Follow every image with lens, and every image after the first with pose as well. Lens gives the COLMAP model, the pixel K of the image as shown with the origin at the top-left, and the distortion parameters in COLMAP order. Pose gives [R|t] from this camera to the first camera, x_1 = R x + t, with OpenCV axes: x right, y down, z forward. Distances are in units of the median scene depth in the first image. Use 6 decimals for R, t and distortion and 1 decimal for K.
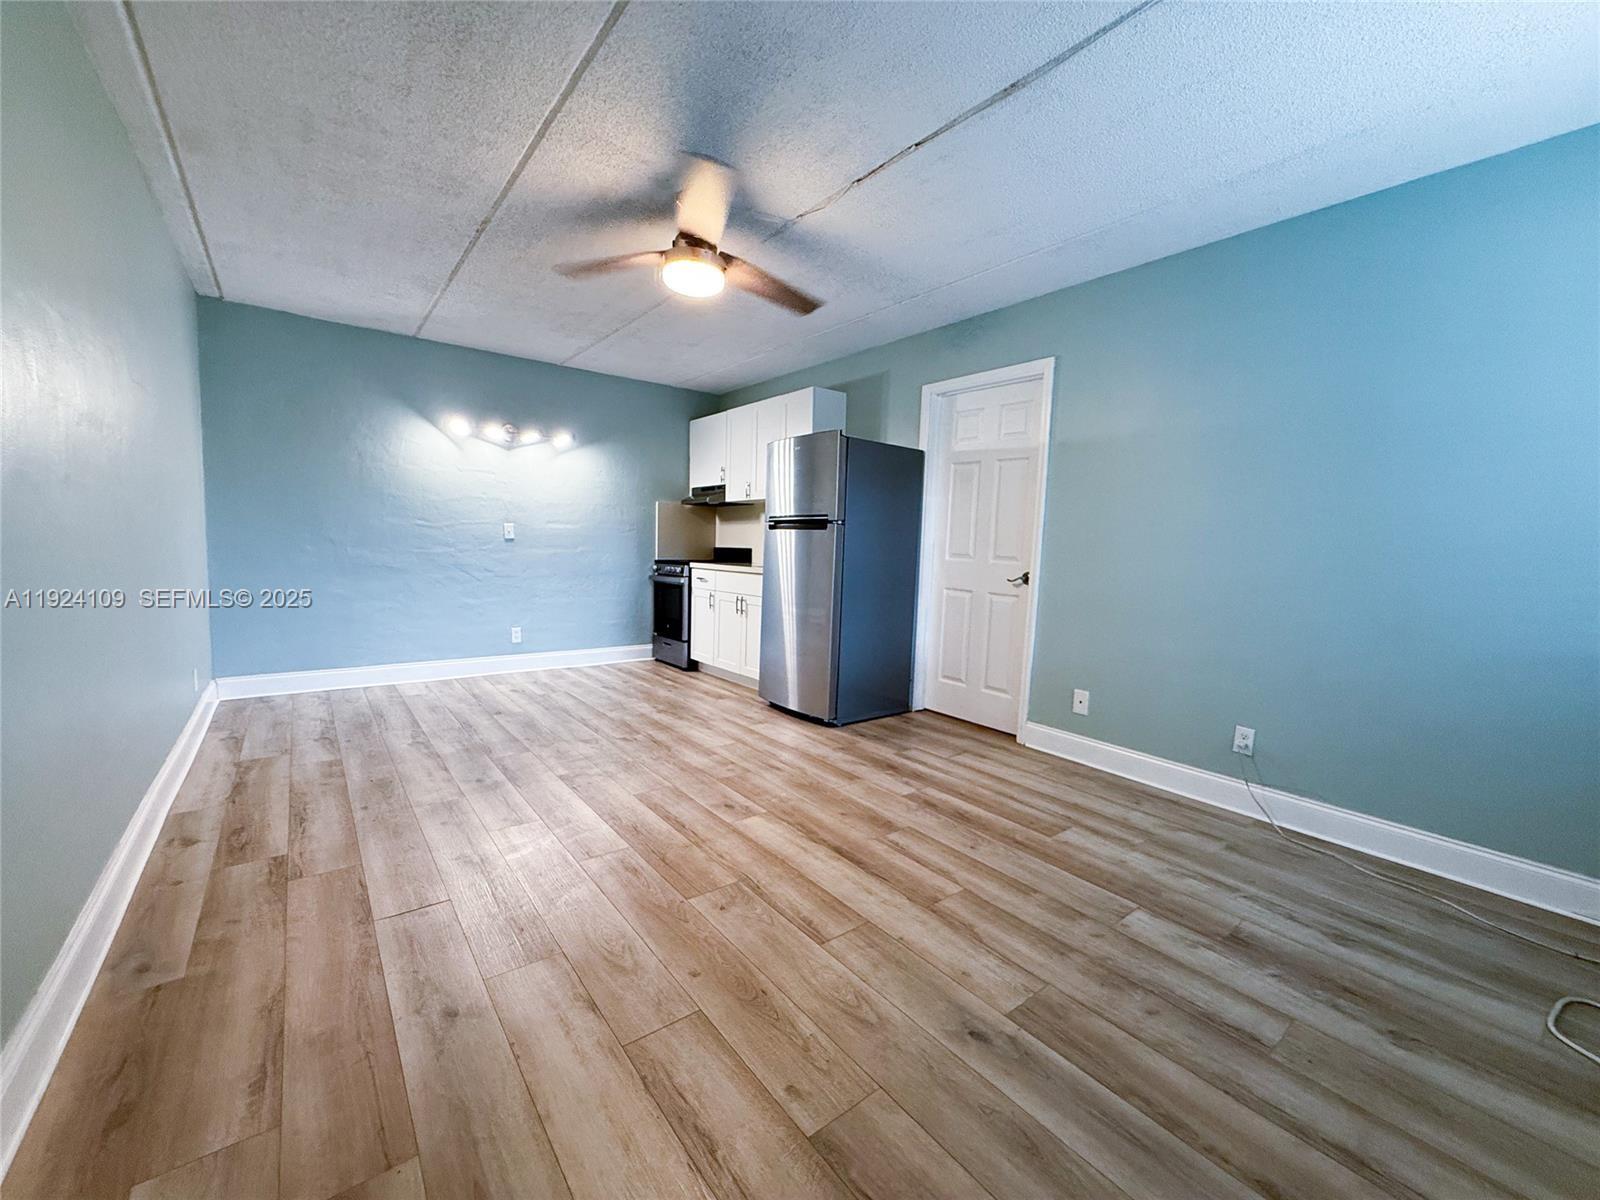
lens RADIAL K [[639.8, 0, 793.6], [0, 639.8, 599.5], [0, 0, 1]] dist [-0.001658, 0.000762]
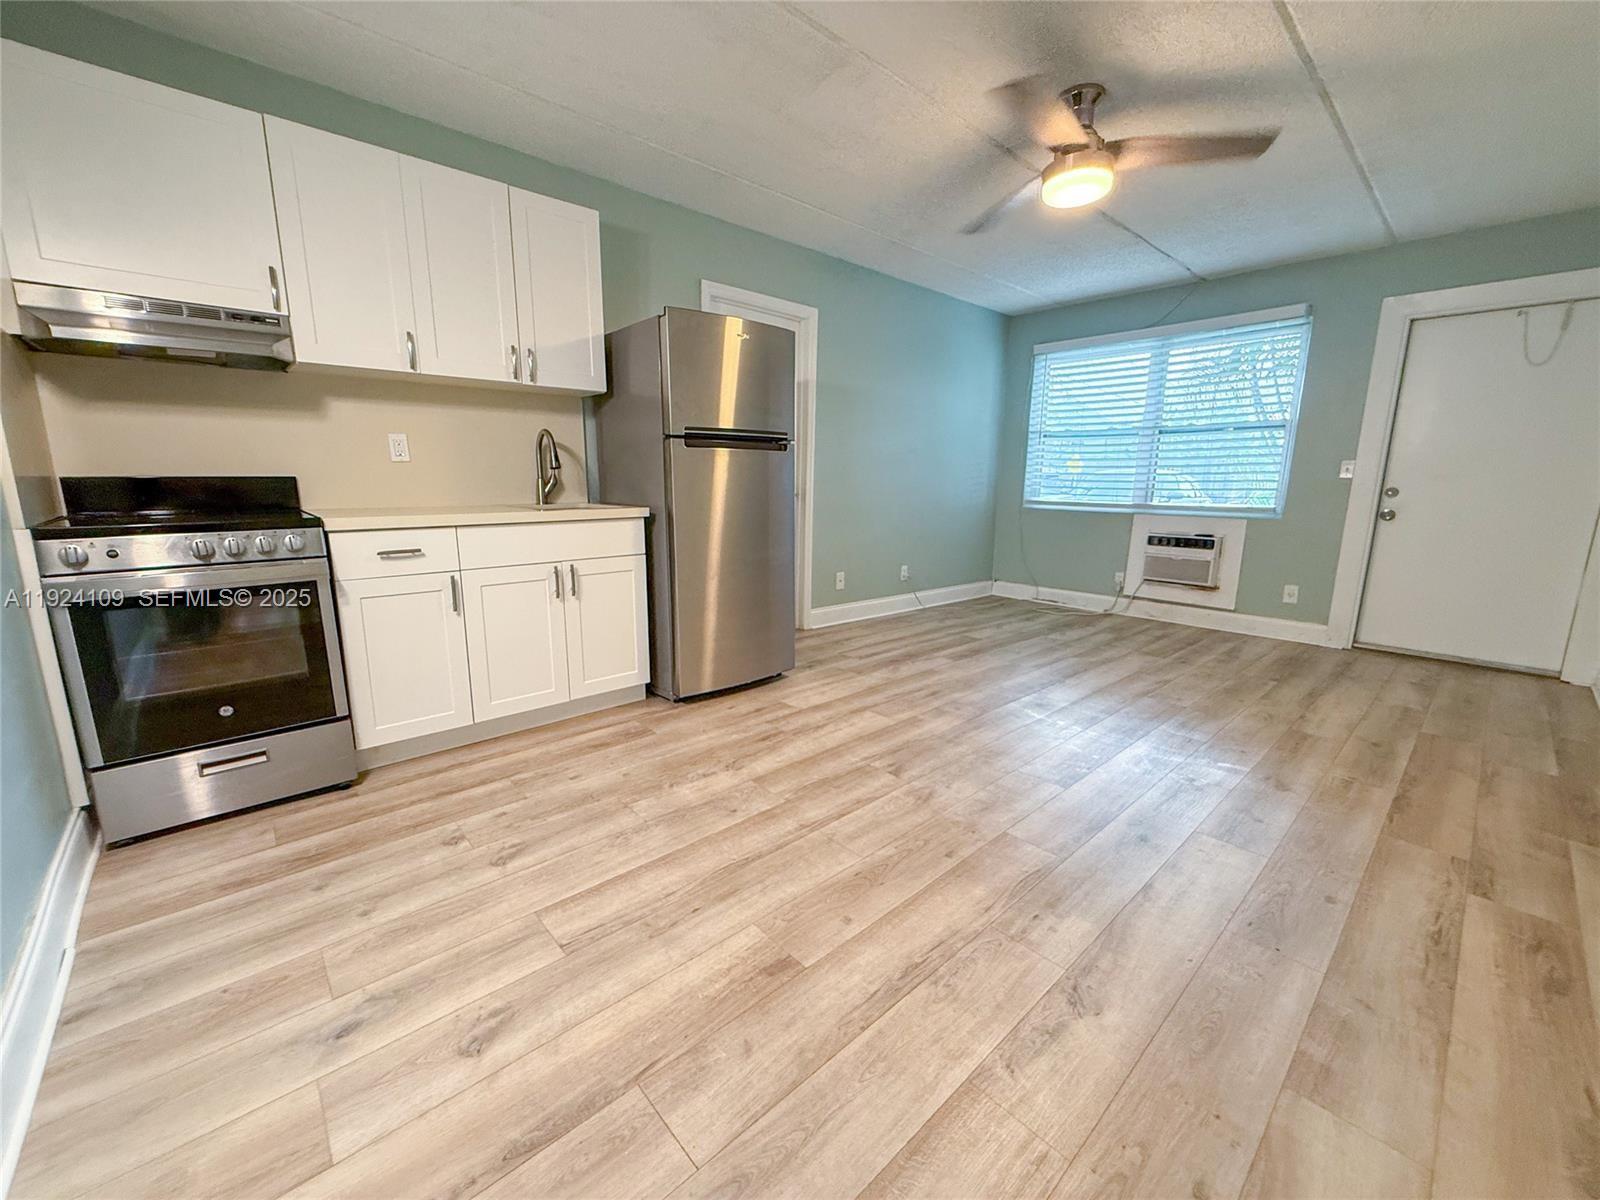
lens RADIAL K [[639.8, 0, 793.6], [0, 639.8, 603.5], [0, 0, 1]] dist [-0.001658, 0.000762]
pose [[-0.075004, -0.225216, 0.971418, -1.094696], [0.074429, 0.970180, 0.230675, -0.146072], [-0.994402, 0.089604, -0.056005, 1.423114]]
